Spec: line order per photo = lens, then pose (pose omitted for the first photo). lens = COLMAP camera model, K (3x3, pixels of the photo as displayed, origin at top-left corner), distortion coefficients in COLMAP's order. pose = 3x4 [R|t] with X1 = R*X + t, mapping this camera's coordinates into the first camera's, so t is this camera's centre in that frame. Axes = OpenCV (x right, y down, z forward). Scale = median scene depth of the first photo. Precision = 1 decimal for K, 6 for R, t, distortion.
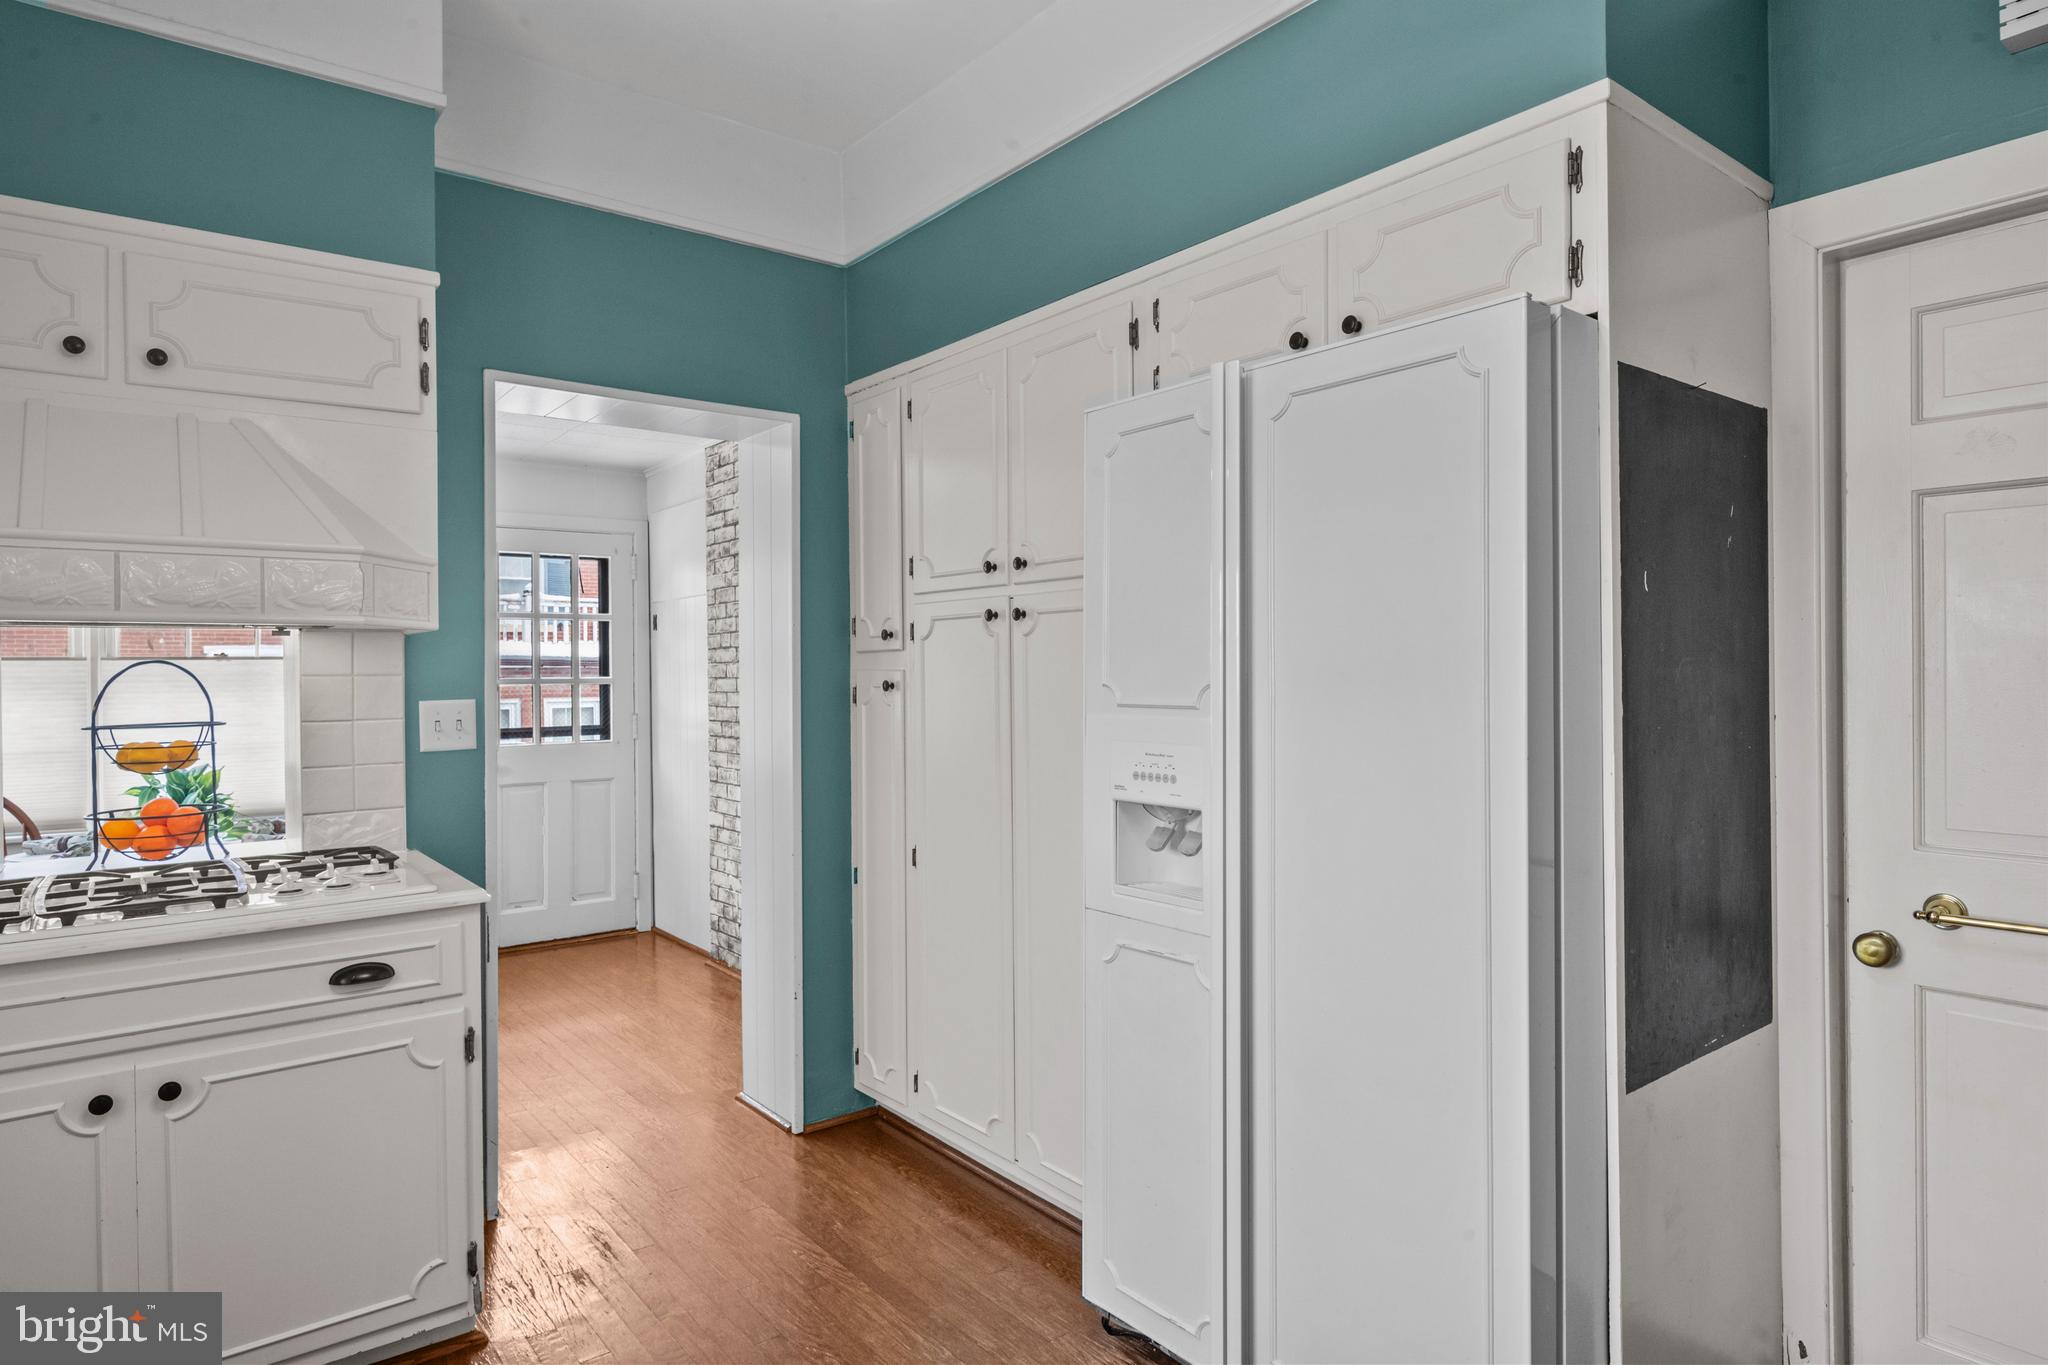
lens RADIAL K [[1152.1, 0, 1011.4], [0, 1152.1, 669.3], [0, 0, 1]] dist [0.014320, -0.007465]
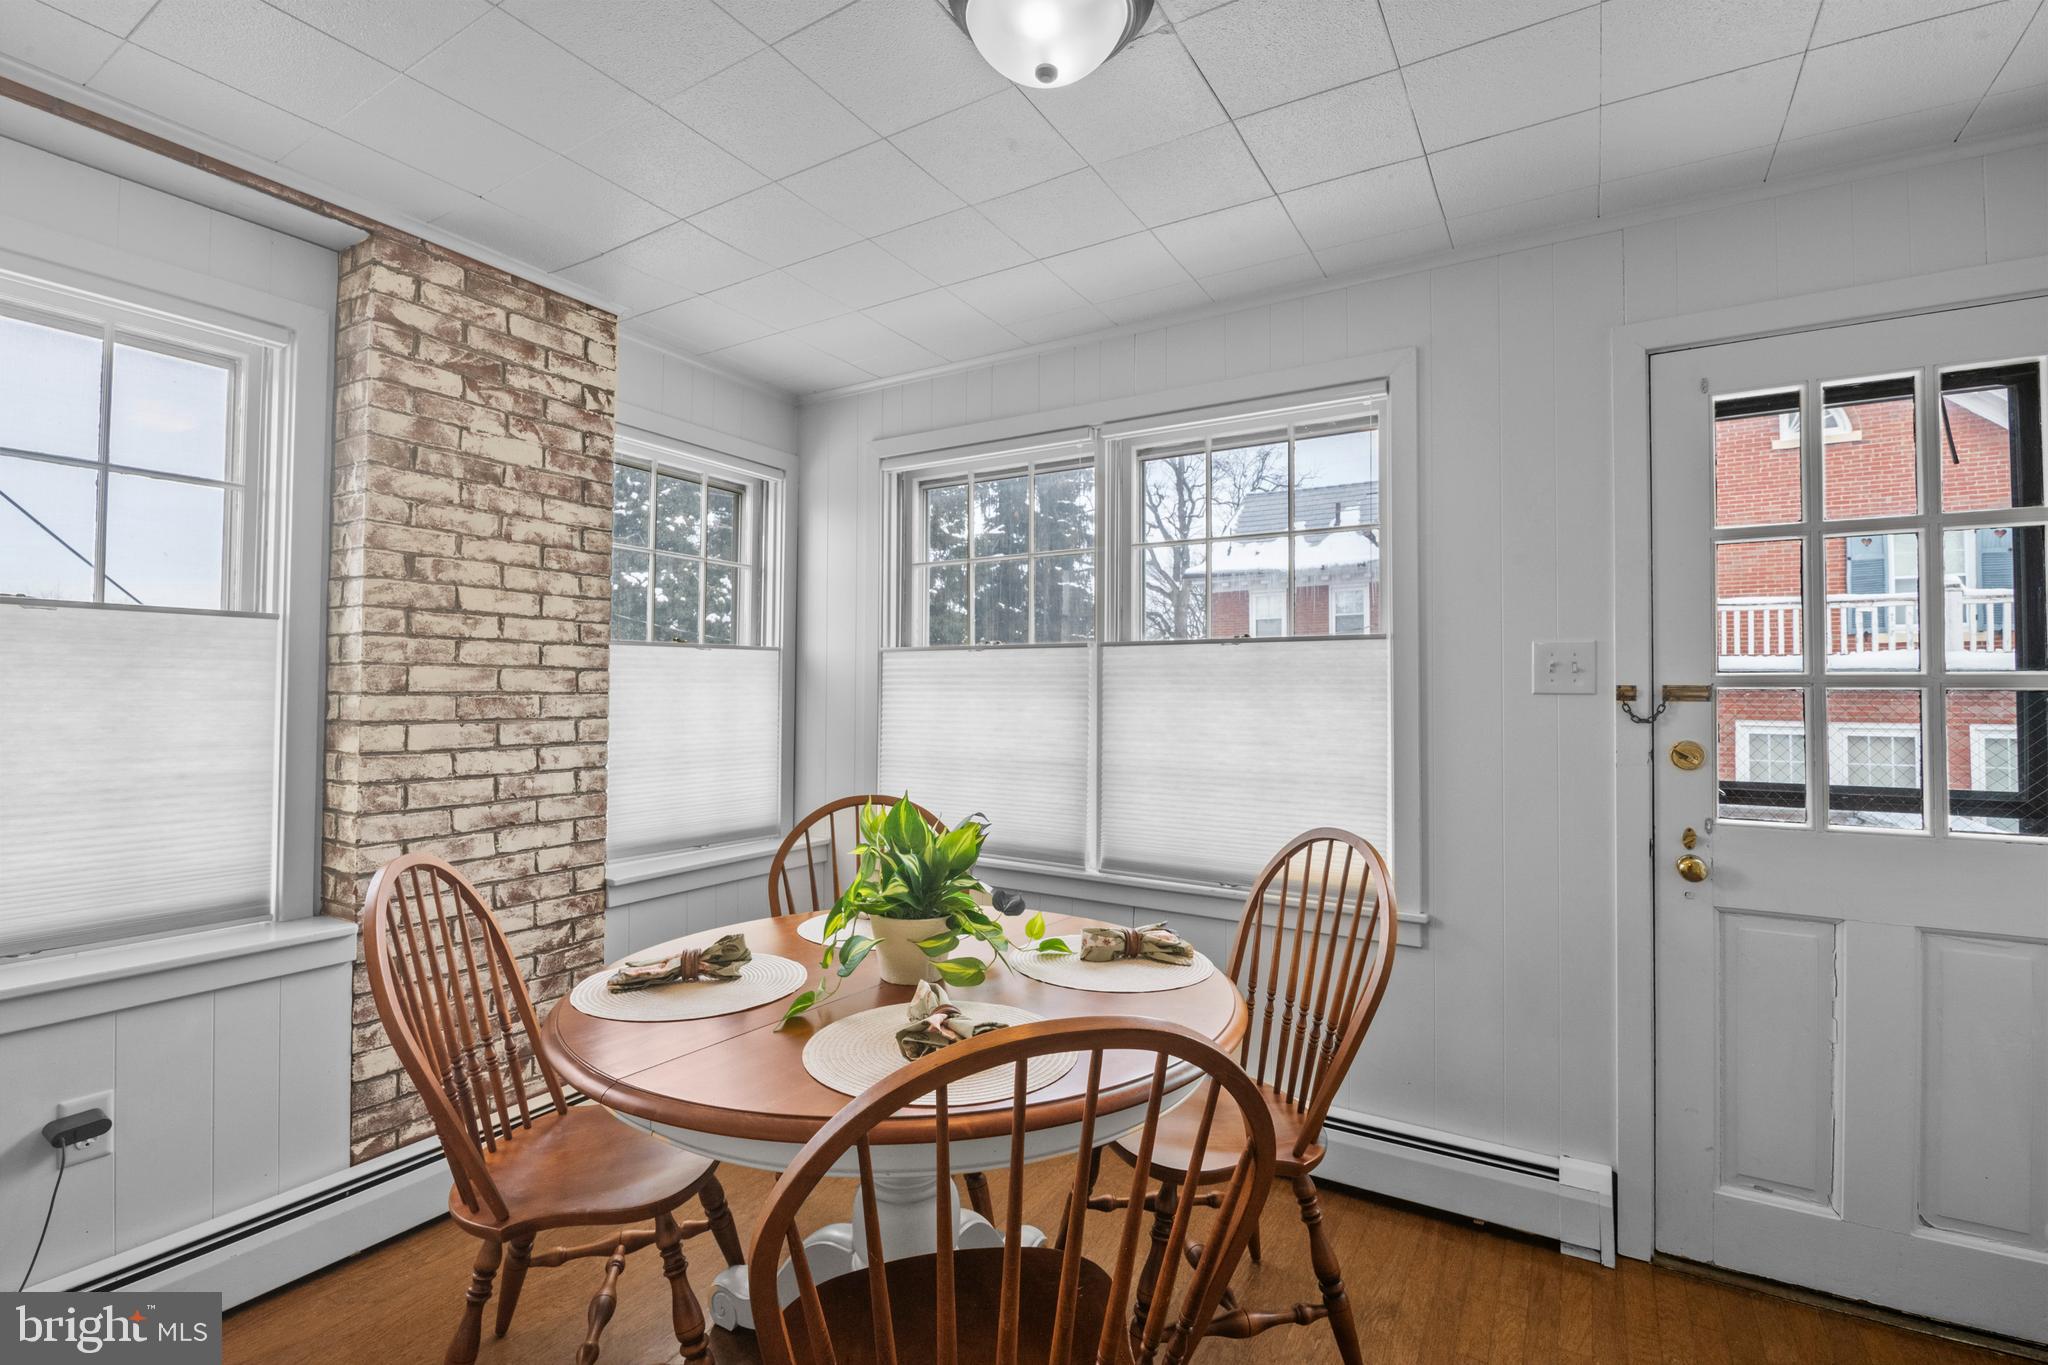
lens RADIAL K [[952.3, 0, 1025.2], [0, 952.3, 678.5], [0, 0, 1]] dist [-0.003688, -0.005719]
pose [[0.375922, -0.007320, -0.926622, -0.401070], [-0.005953, 0.999929, -0.010315, 0.031976], [0.926632, 0.009394, 0.375852, 1.218427]]
